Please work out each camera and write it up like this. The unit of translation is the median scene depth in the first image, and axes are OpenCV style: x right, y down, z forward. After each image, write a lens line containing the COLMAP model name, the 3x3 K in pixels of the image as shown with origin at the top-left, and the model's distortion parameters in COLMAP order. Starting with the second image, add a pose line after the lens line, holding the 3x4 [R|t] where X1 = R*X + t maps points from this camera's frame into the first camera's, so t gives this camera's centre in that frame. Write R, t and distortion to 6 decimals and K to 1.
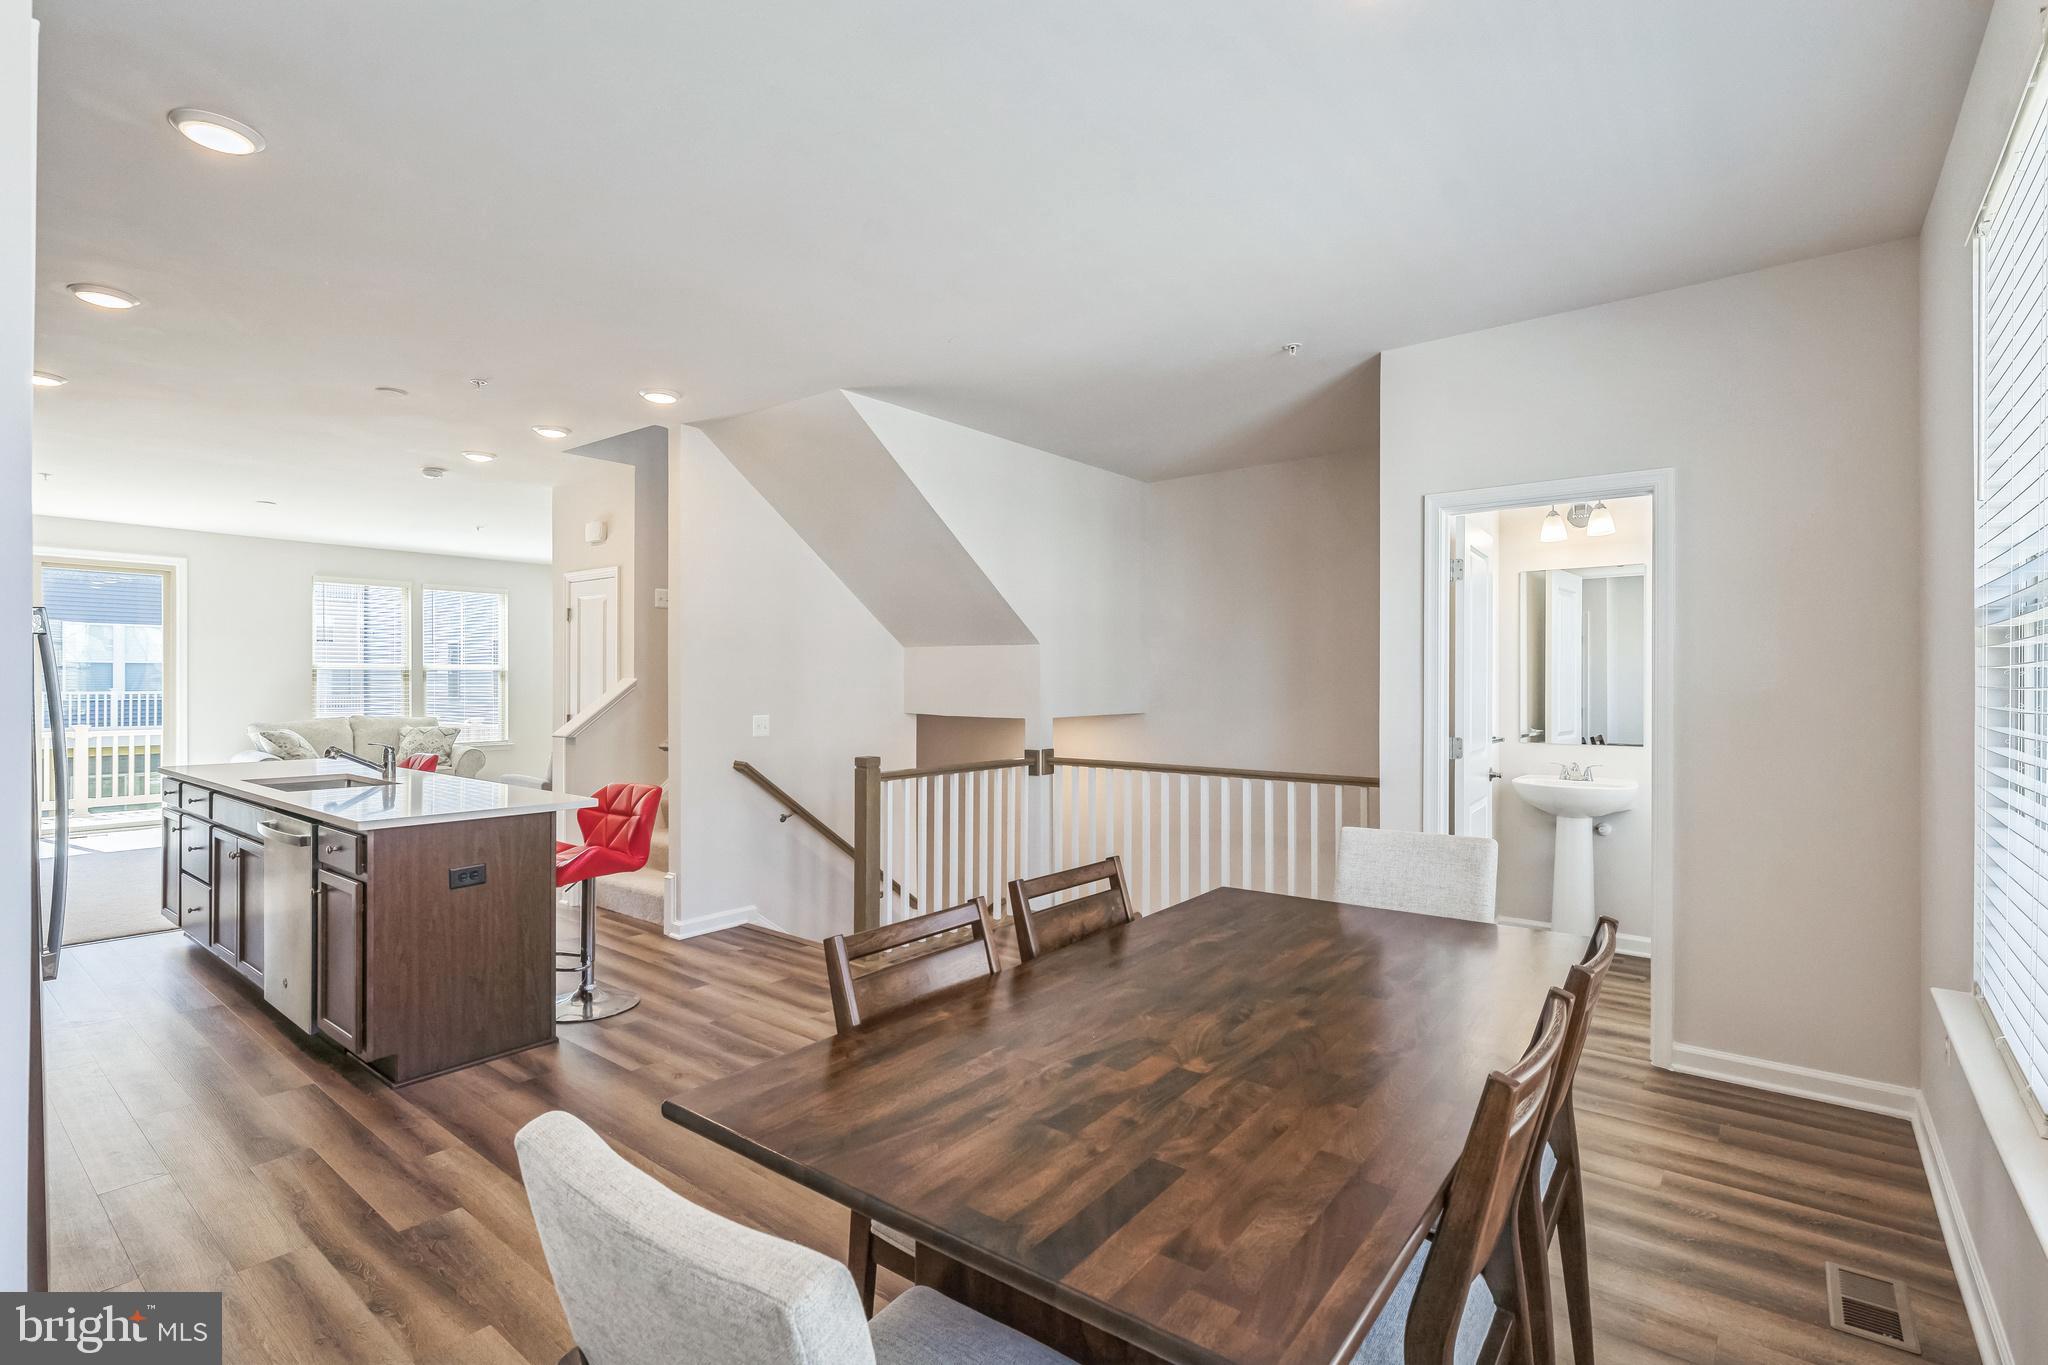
lens RADIAL K [[934.4, 0, 1024.0], [0, 934.4, 682.5], [0, 0, 1]] dist [0.000315, -0.000134]
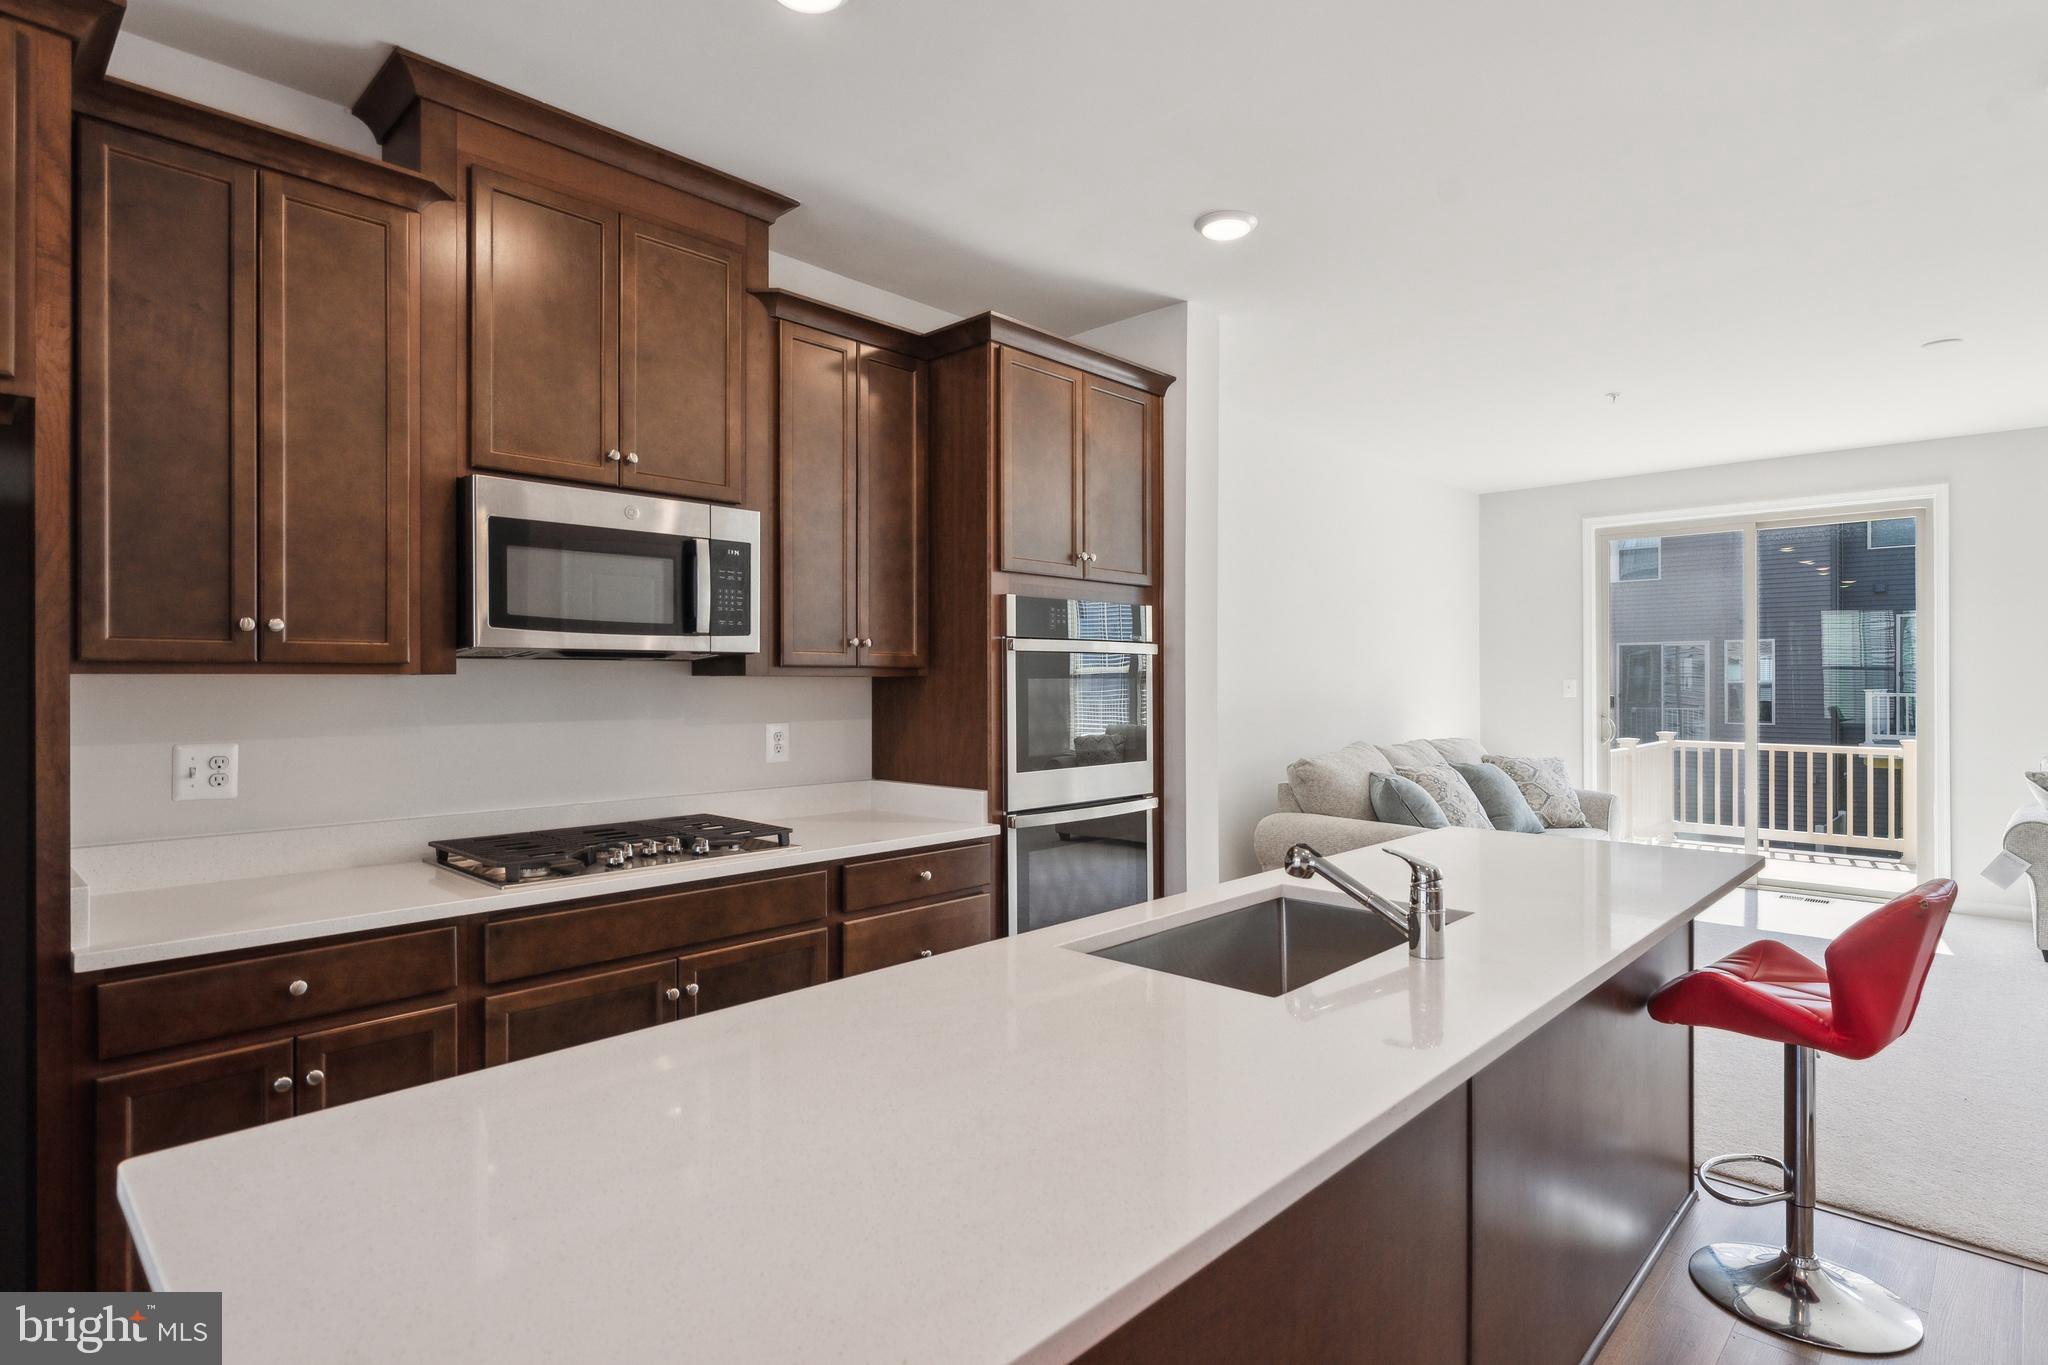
lens RADIAL K [[1048.2, 0, 1024.0], [0, 1048.2, 682.5], [0, 0, 1]] dist [0.001355, -0.000148]
pose [[-0.073284, 0.000955, -0.997311, -0.251668], [0.001568, 0.999998, 0.000843, 0.000830], [0.997310, -0.001502, -0.073286, 0.764961]]
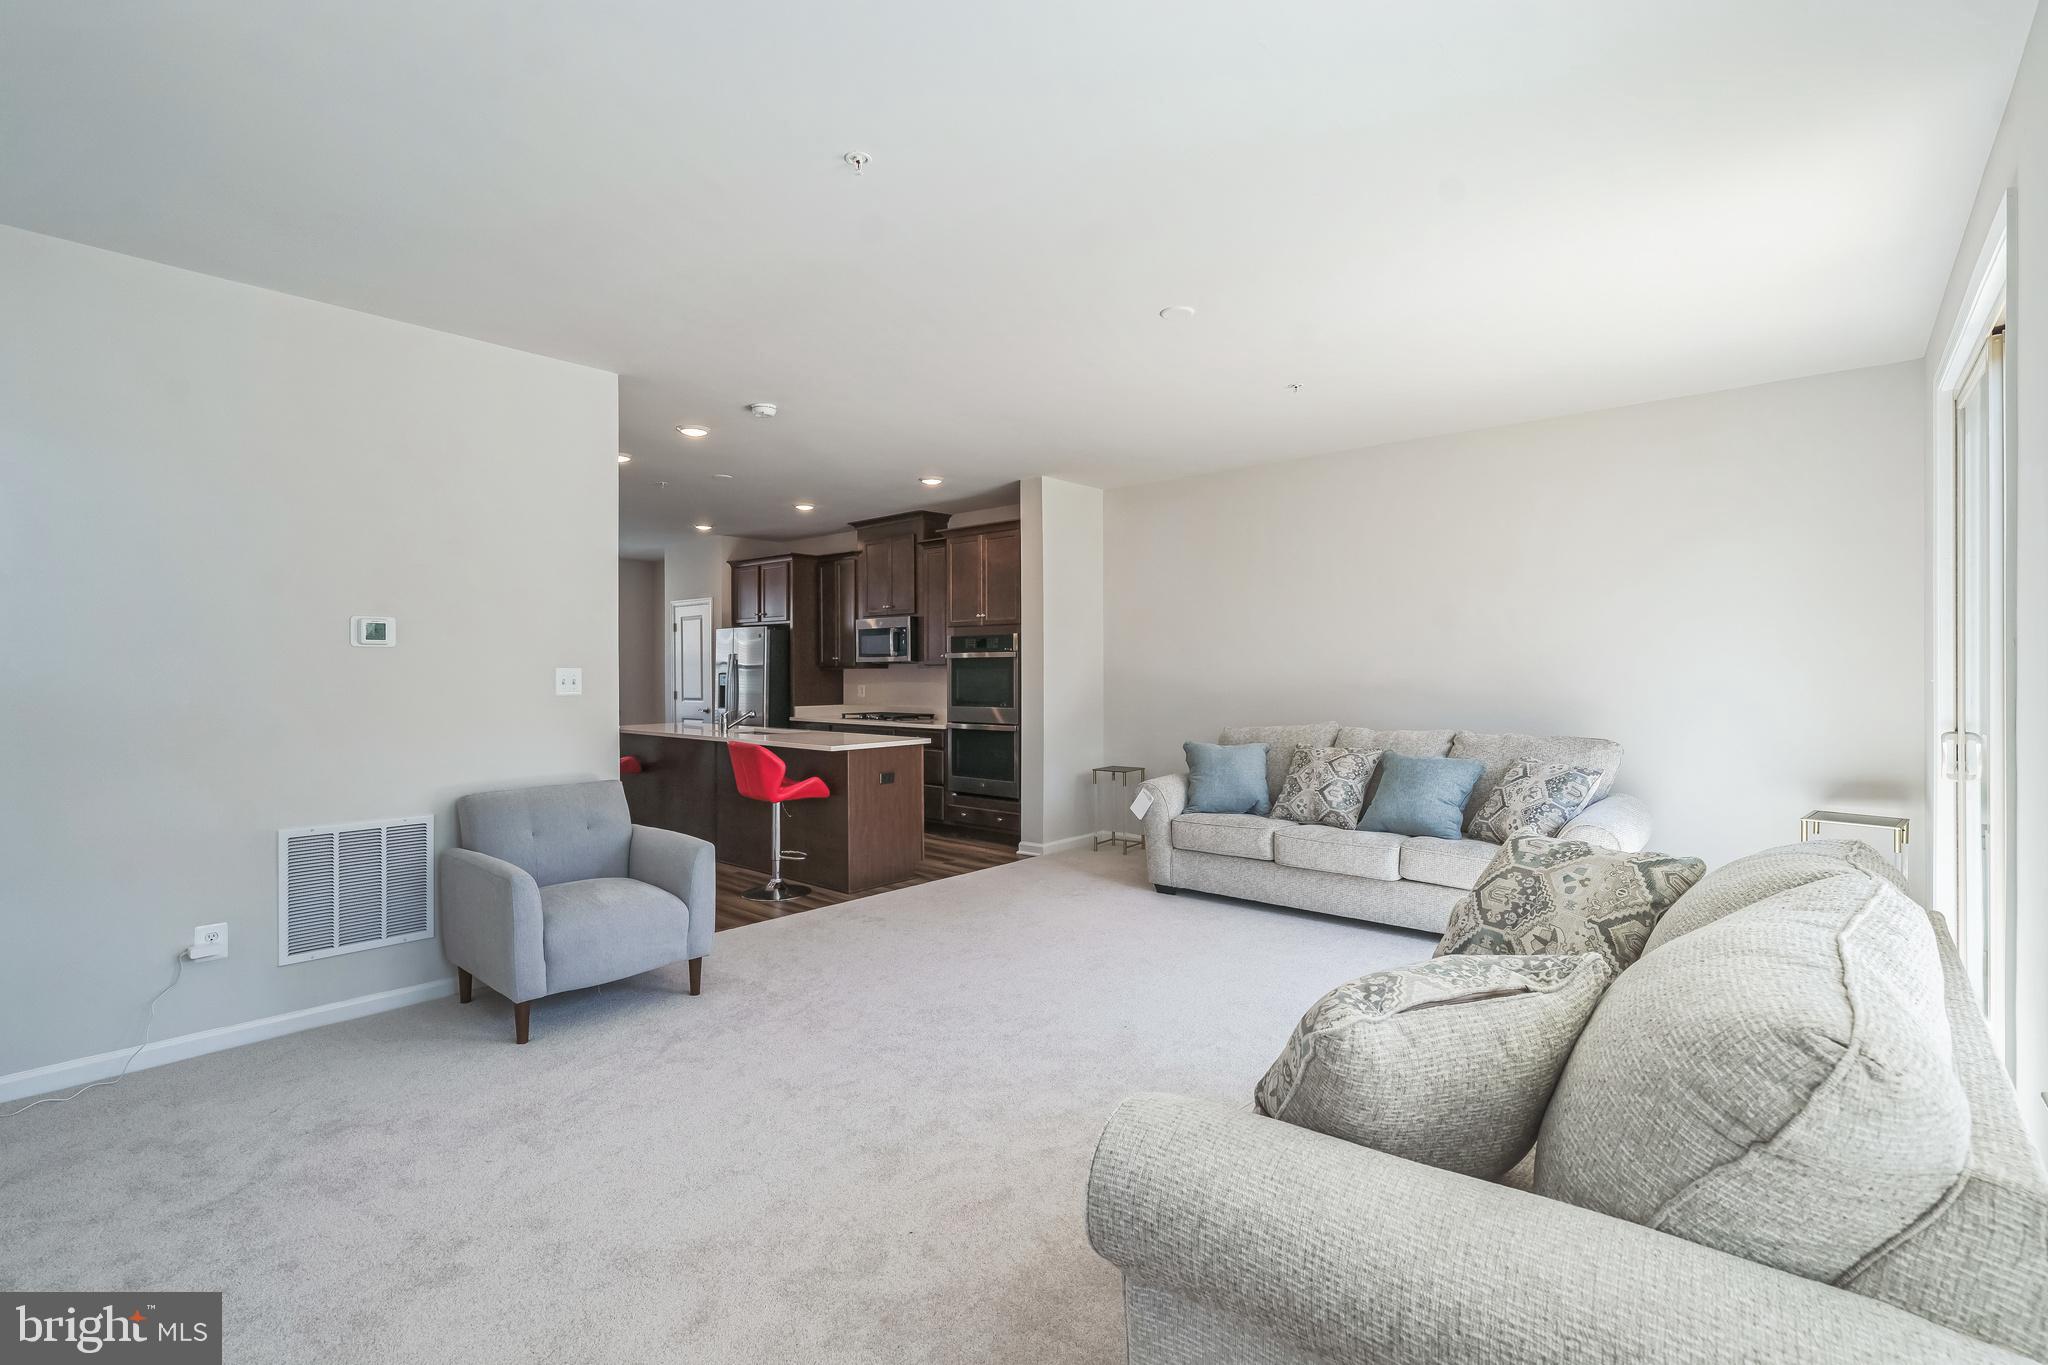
lens RADIAL K [[934.4, 0, 1024.0], [0, 934.4, 682.5], [0, 0, 1]] dist [0.000315, -0.000134]
pose [[-0.999513, 0.003087, 0.031057, -1.050829], [0.003490, 0.999910, 0.012921, 0.001249], [-0.031015, 0.013023, -0.999434, 2.159016]]
